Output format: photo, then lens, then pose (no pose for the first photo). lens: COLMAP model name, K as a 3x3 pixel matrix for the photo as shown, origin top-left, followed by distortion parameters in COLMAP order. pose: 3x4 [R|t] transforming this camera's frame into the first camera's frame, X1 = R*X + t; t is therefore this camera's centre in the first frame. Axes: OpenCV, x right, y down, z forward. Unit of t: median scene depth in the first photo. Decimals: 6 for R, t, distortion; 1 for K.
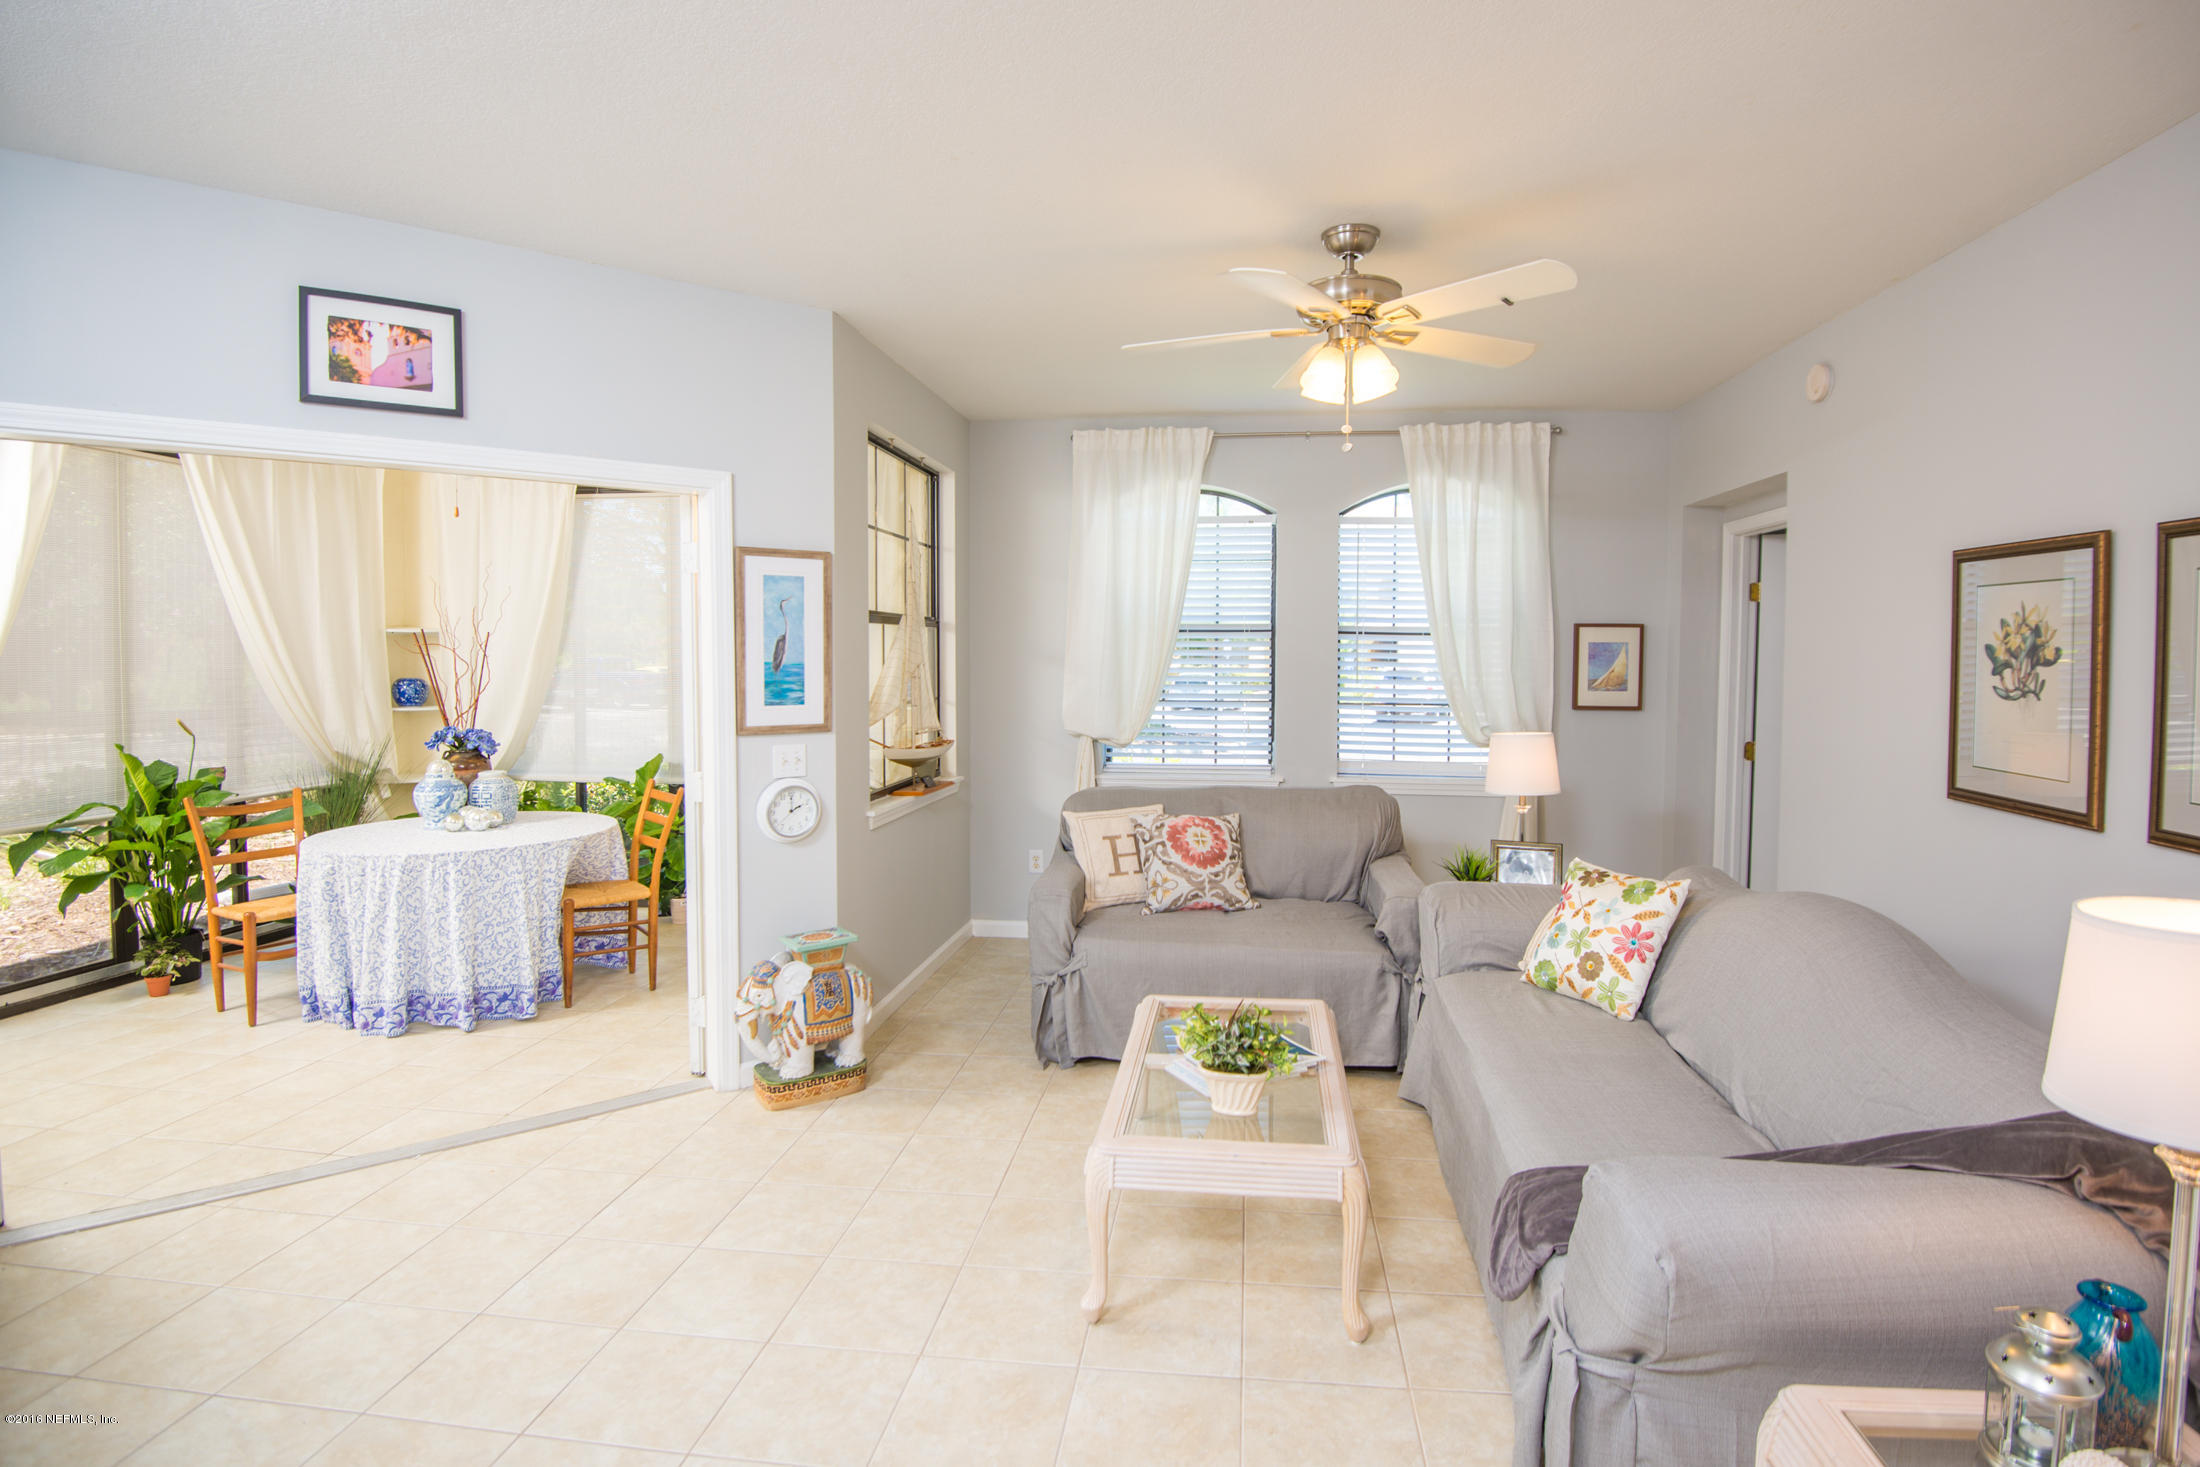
lens RADIAL K [[1054.3, 0, 1102.3], [0, 1054.3, 692.4], [0, 0, 1]] dist [-0.000656, -0.000166]
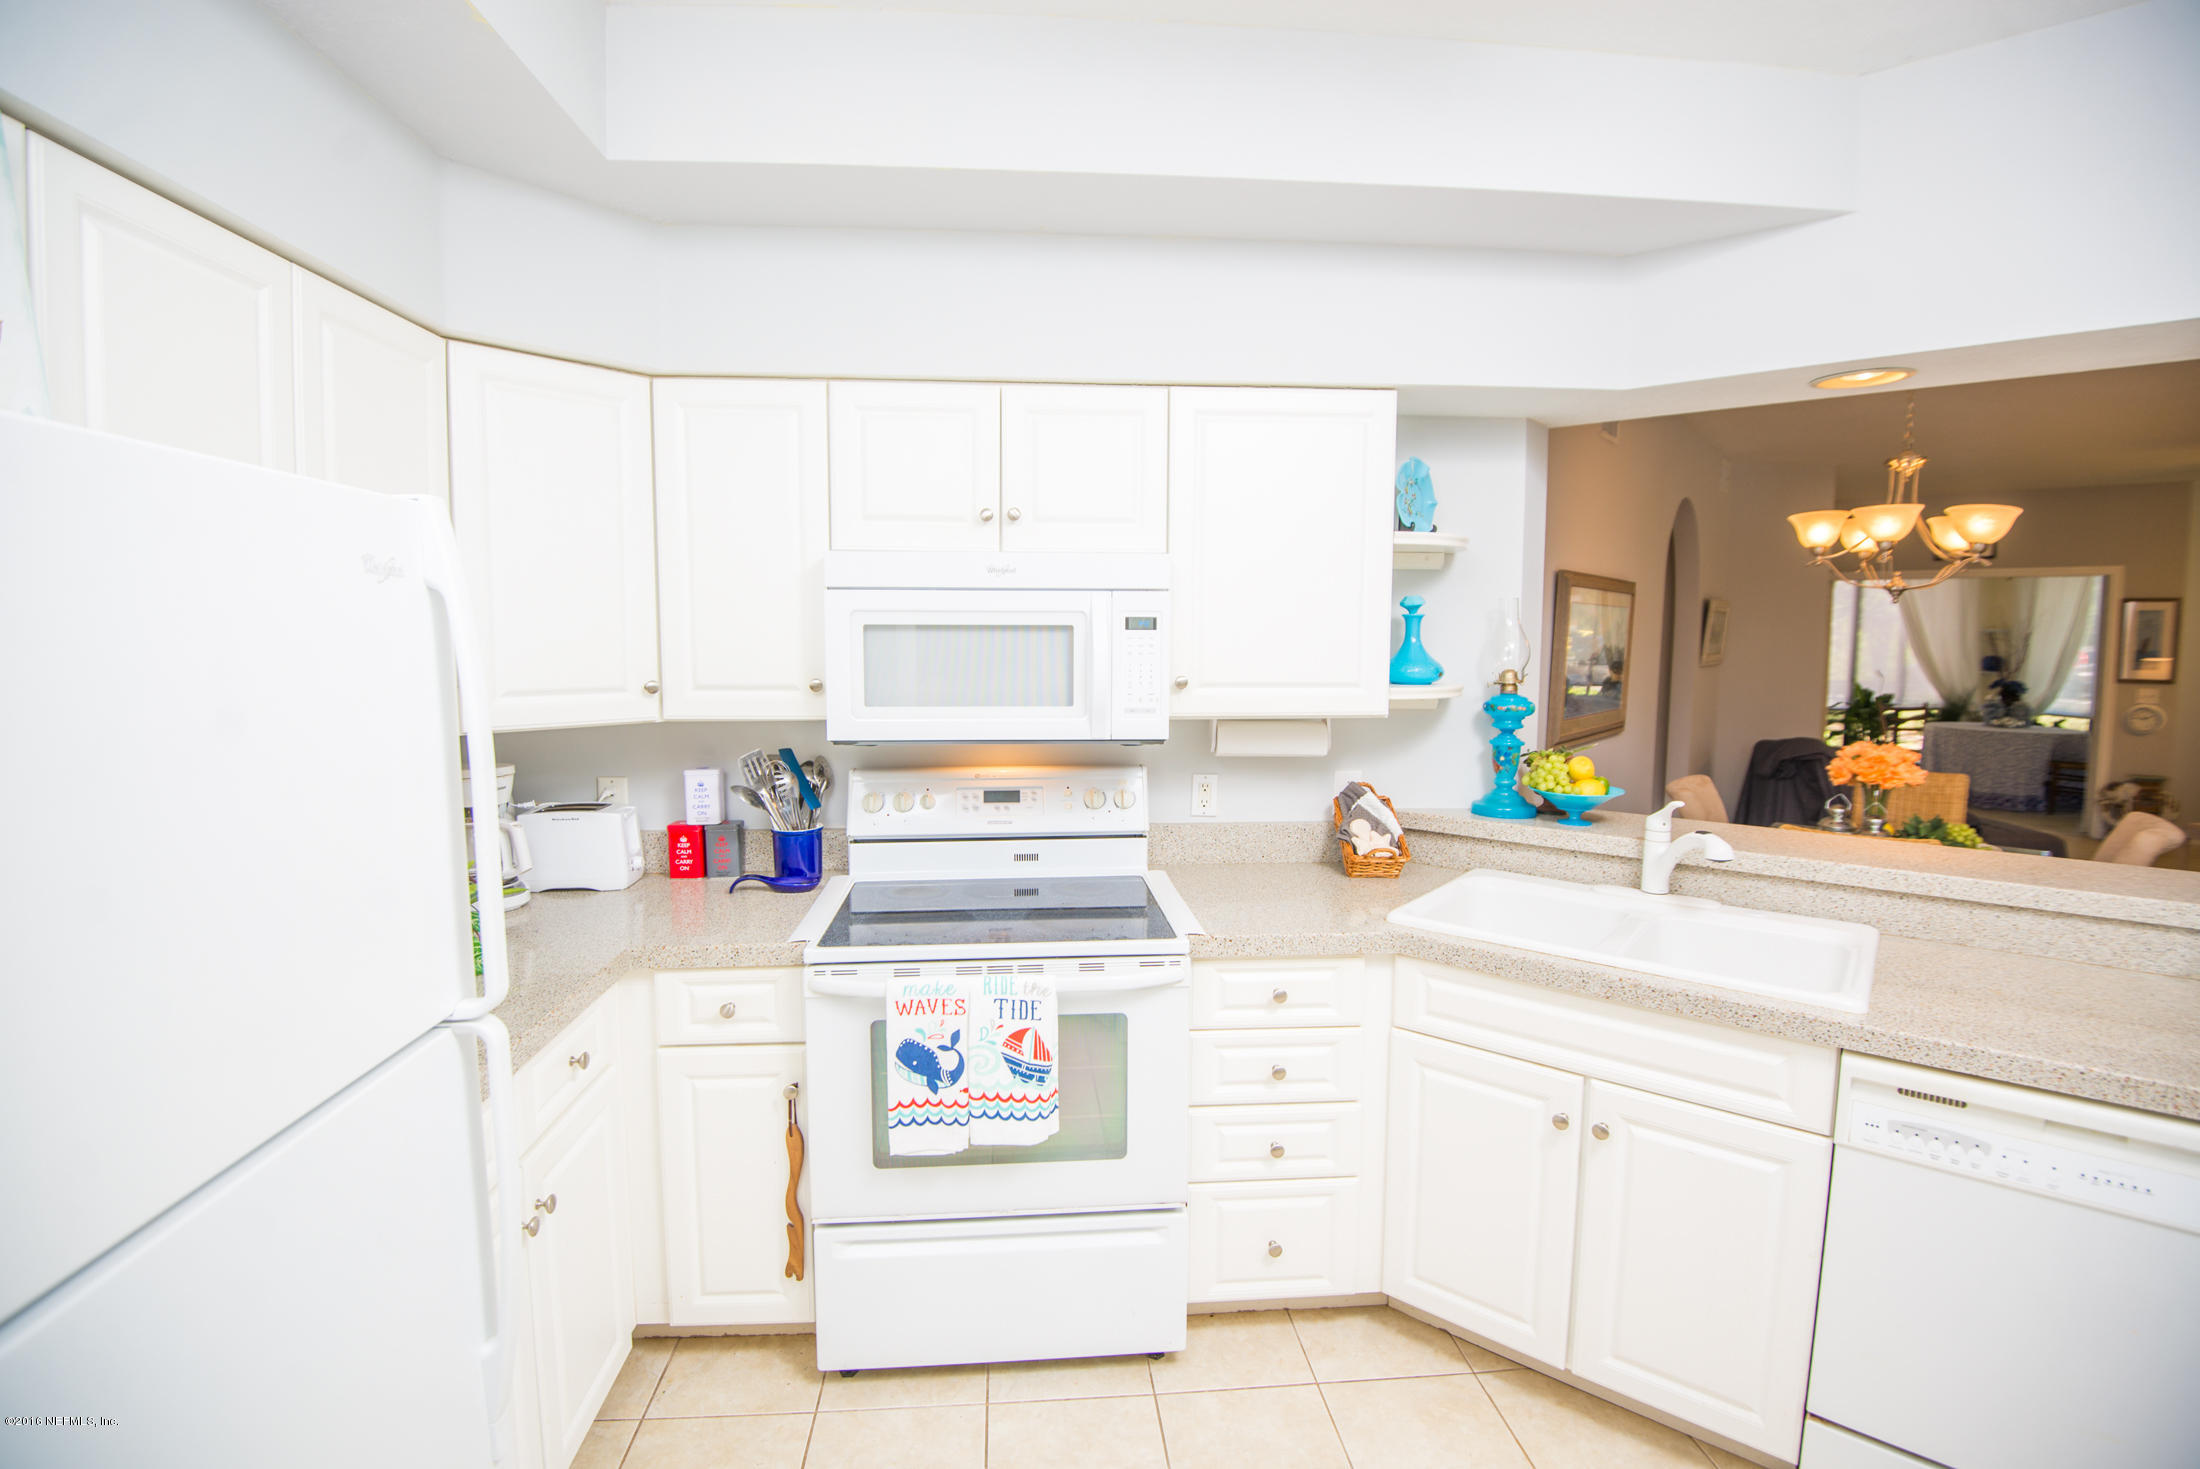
lens RADIAL K [[996.3, 0, 1098.4], [0, 996.3, 714.6], [0, 0, 1]] dist [-0.002262, -0.000268]
pose [[0.199374, 0.080935, -0.976575, 0.958830], [-0.041998, 0.996373, 0.074001, 0.034003], [0.979023, 0.026260, 0.202050, -1.154119]]
